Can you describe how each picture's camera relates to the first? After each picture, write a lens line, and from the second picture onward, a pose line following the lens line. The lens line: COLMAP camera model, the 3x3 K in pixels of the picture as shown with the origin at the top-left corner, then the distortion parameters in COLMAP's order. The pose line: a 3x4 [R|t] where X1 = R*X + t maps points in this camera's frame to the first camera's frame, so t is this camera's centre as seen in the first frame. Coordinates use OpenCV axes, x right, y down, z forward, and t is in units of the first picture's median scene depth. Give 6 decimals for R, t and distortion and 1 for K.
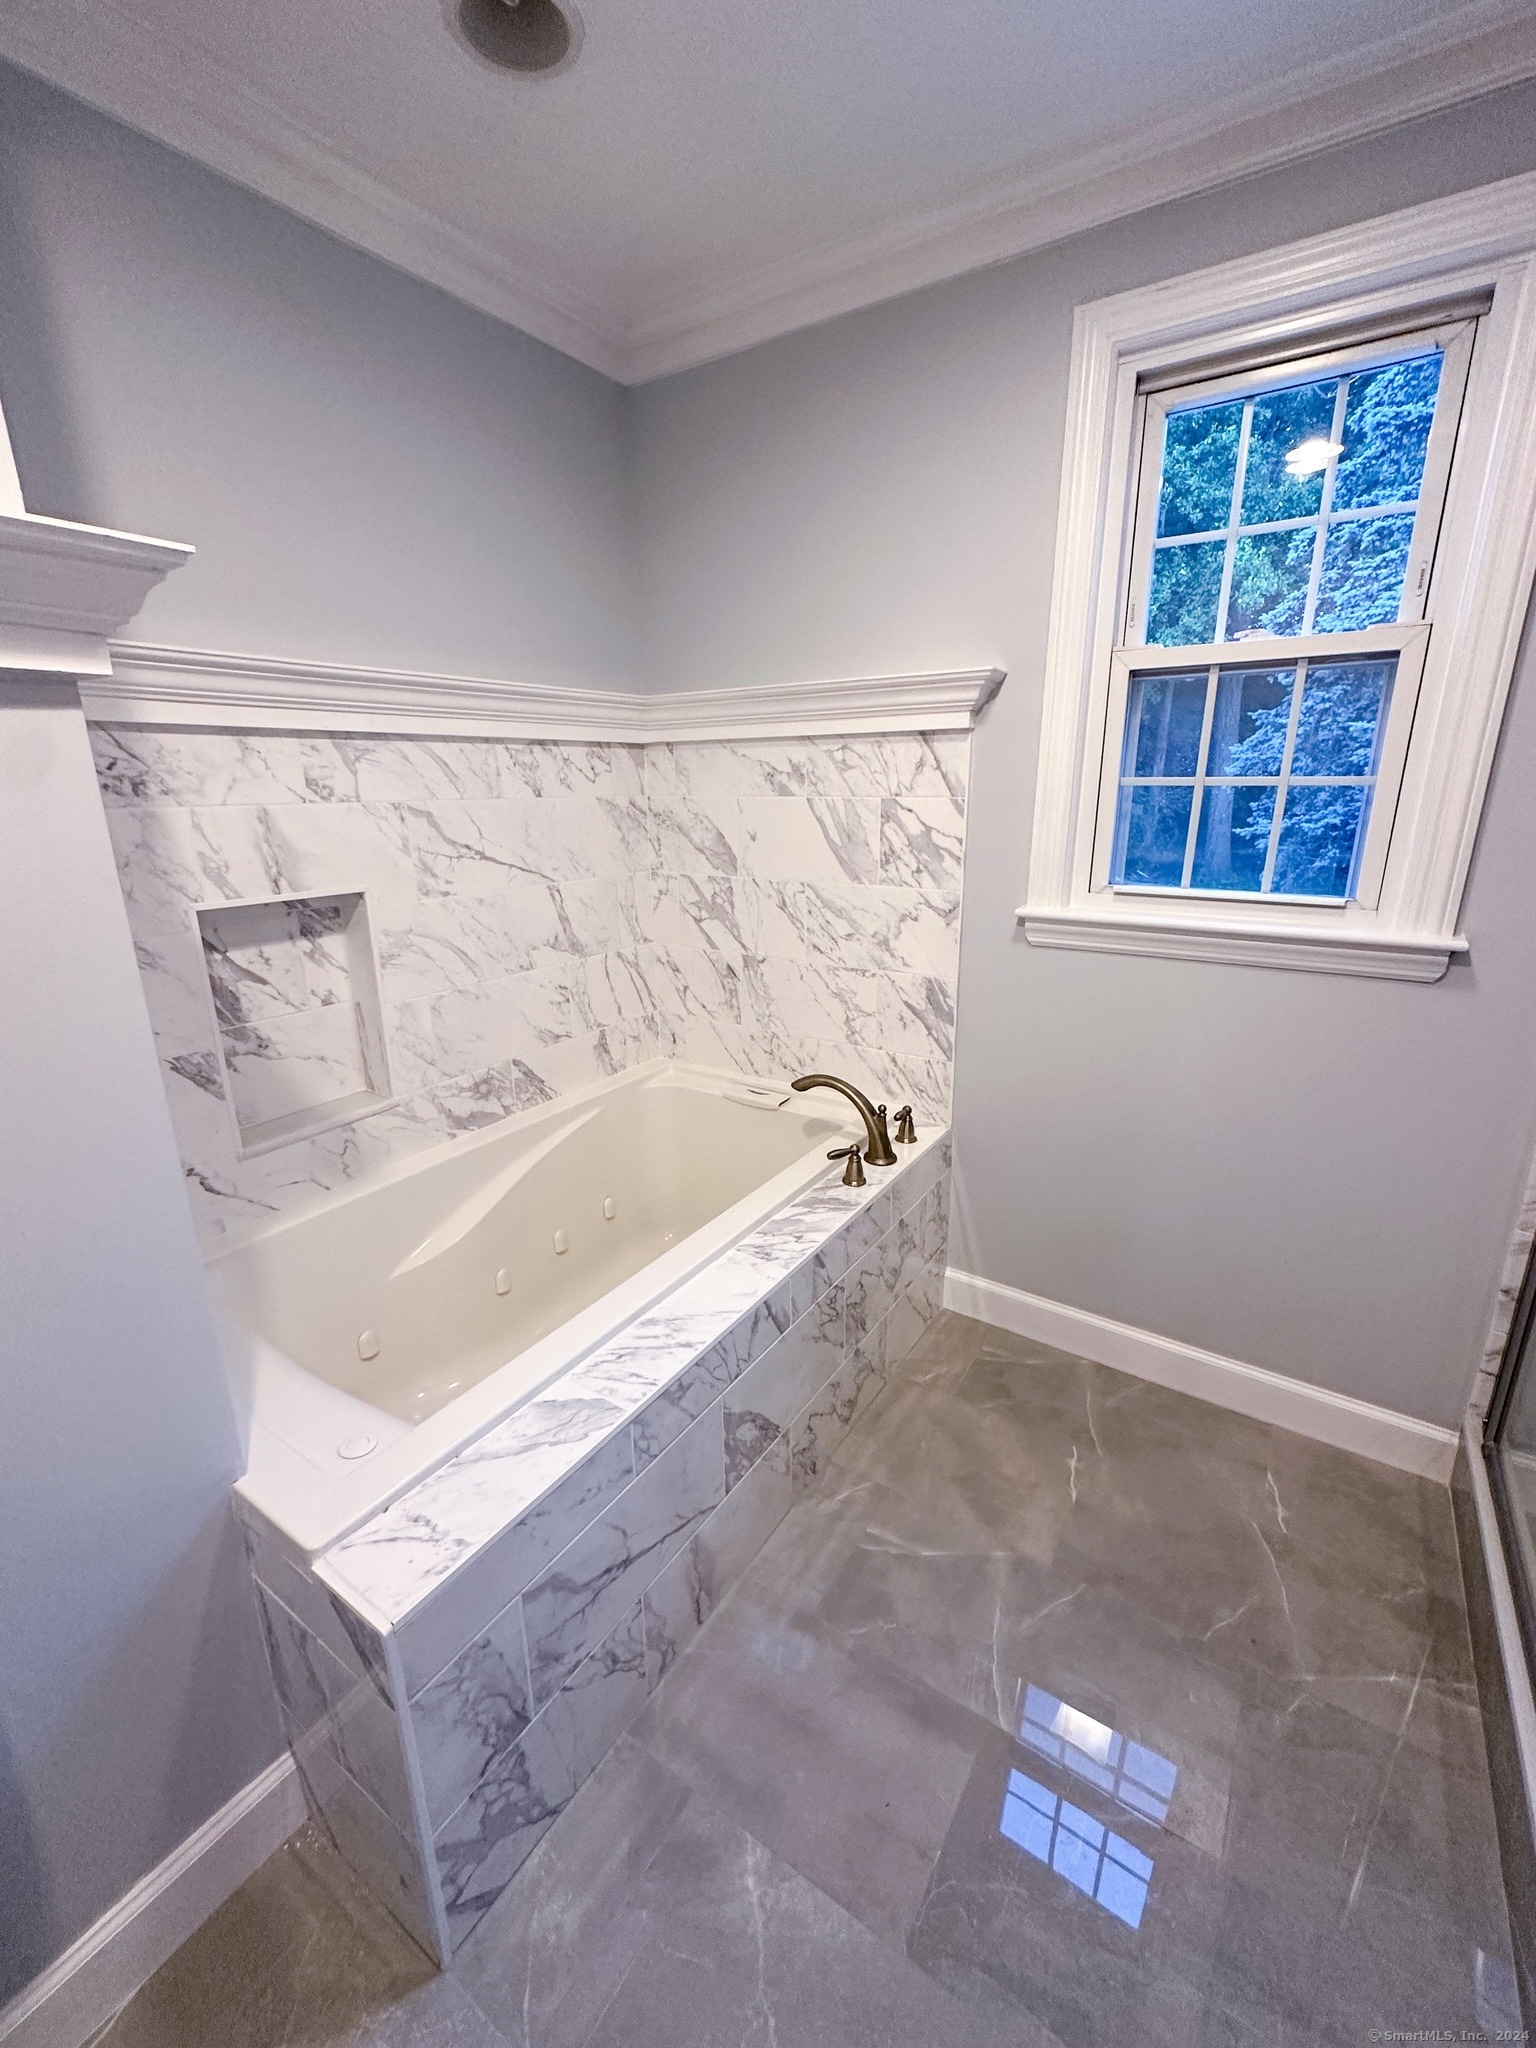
lens RADIAL K [[840.2, 0, 762.1], [0, 840.2, 1028.3], [0, 0, 1]] dist [-0.003506, 0.000285]
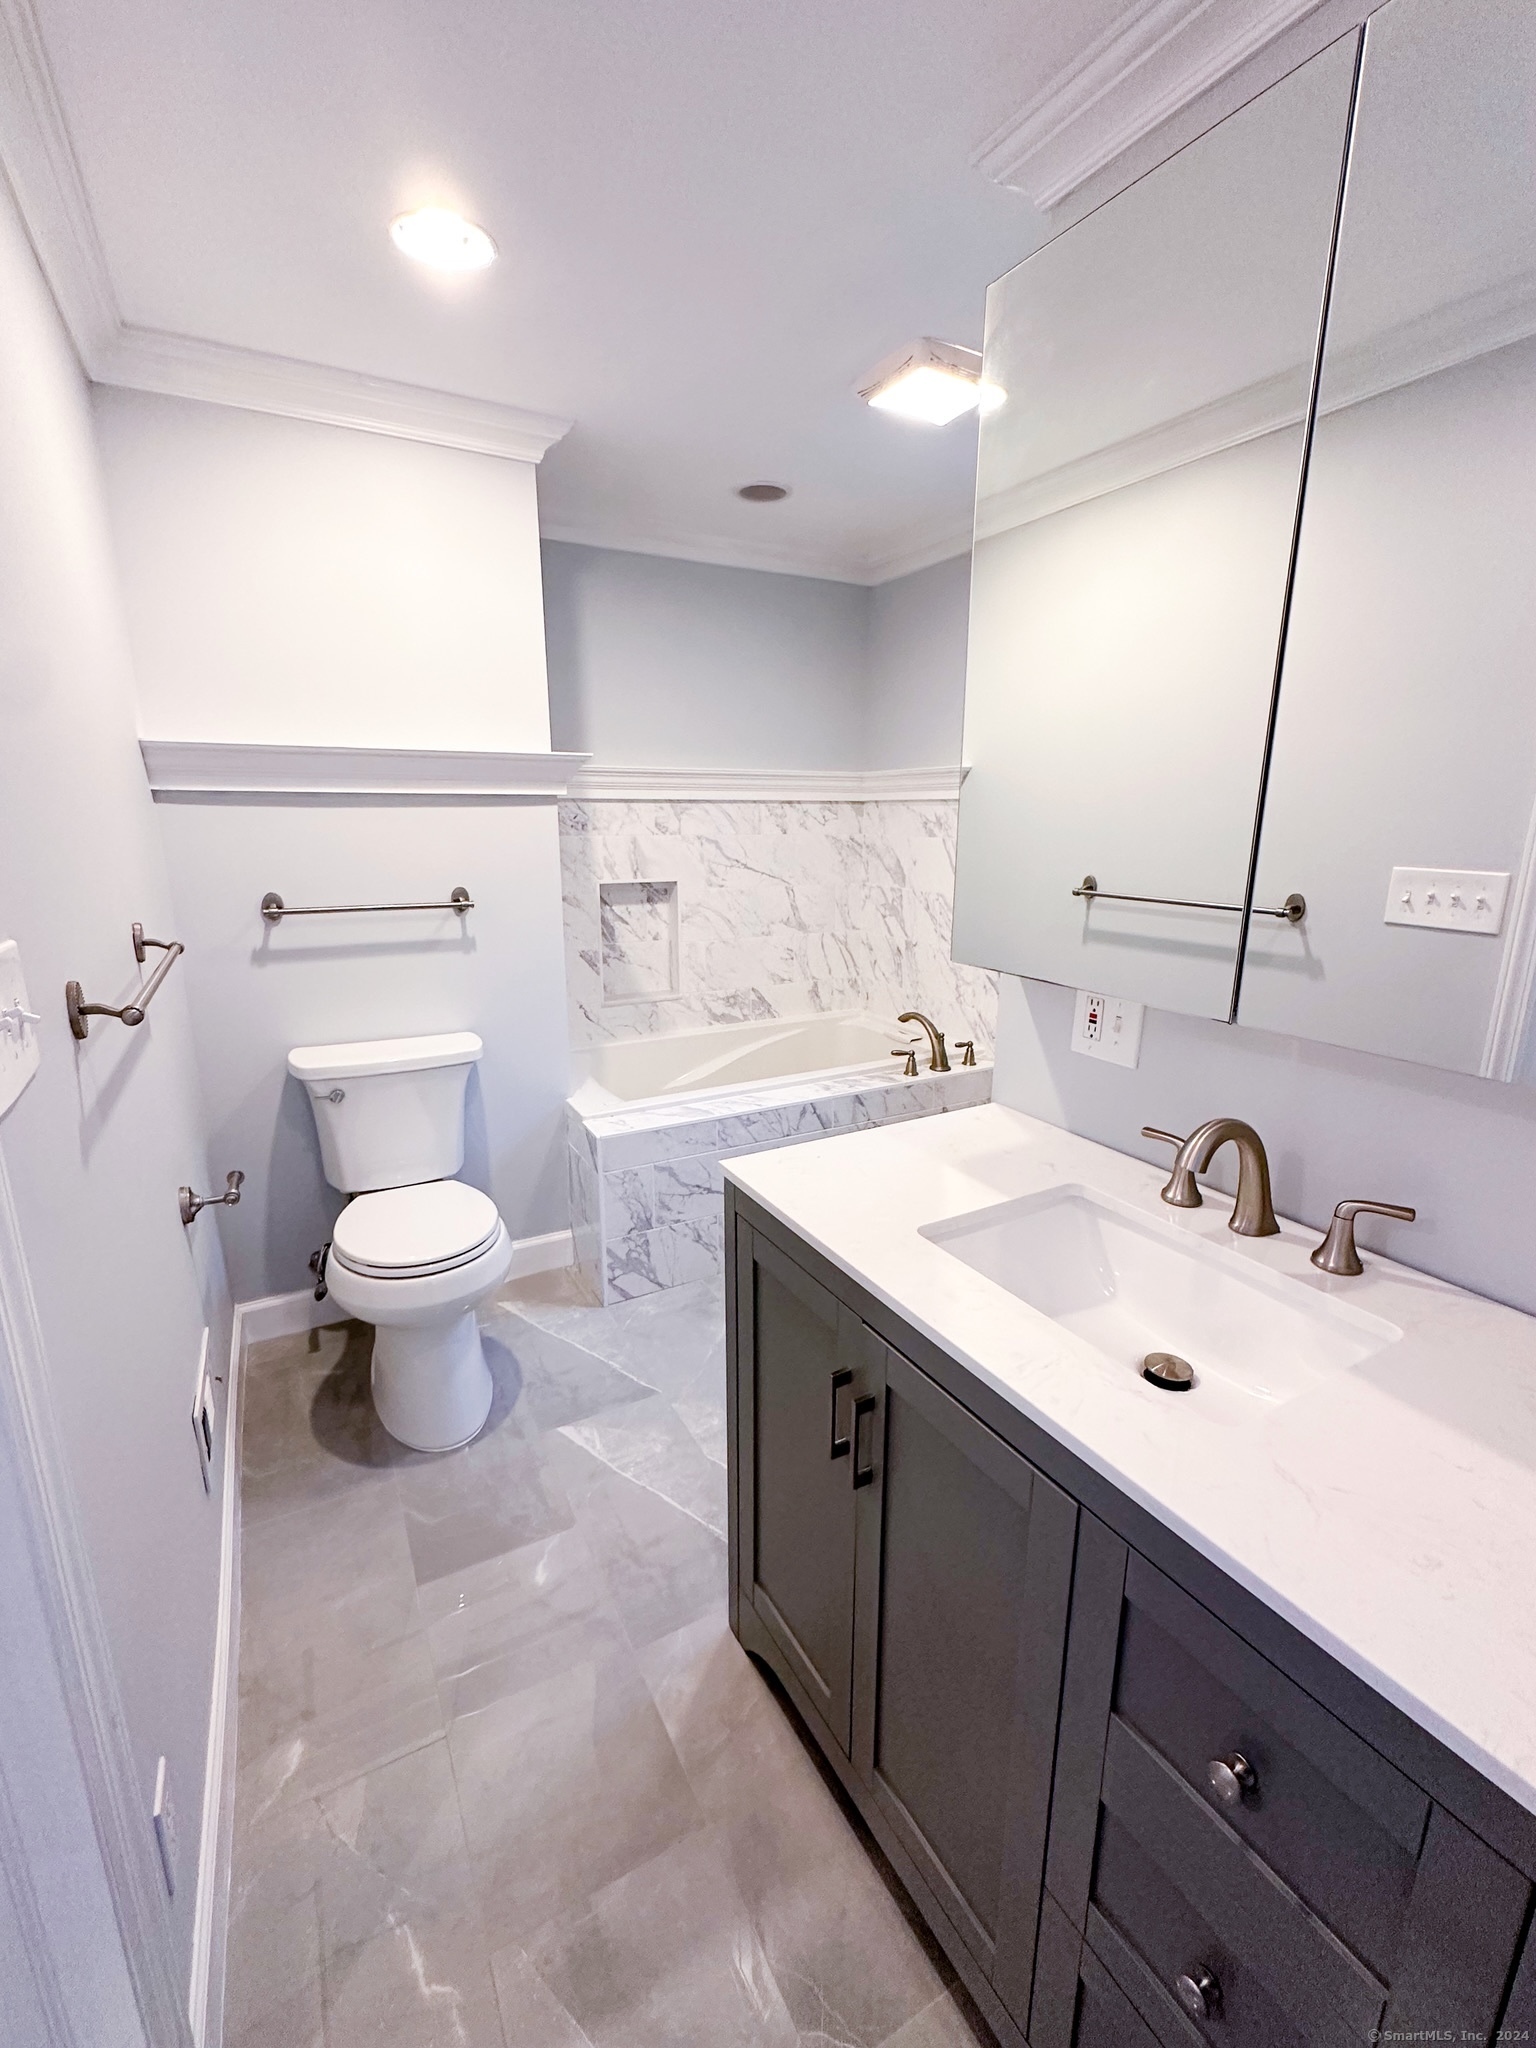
lens RADIAL K [[840.2, 0, 762.1], [0, 840.2, 1028.3], [0, 0, 1]] dist [-0.003506, 0.000285]
pose [[0.888555, 0.125954, -0.441142, 0.486089], [-0.141280, 0.989968, -0.001913, 0.121168], [0.436476, 0.064024, 0.897435, -0.509373]]
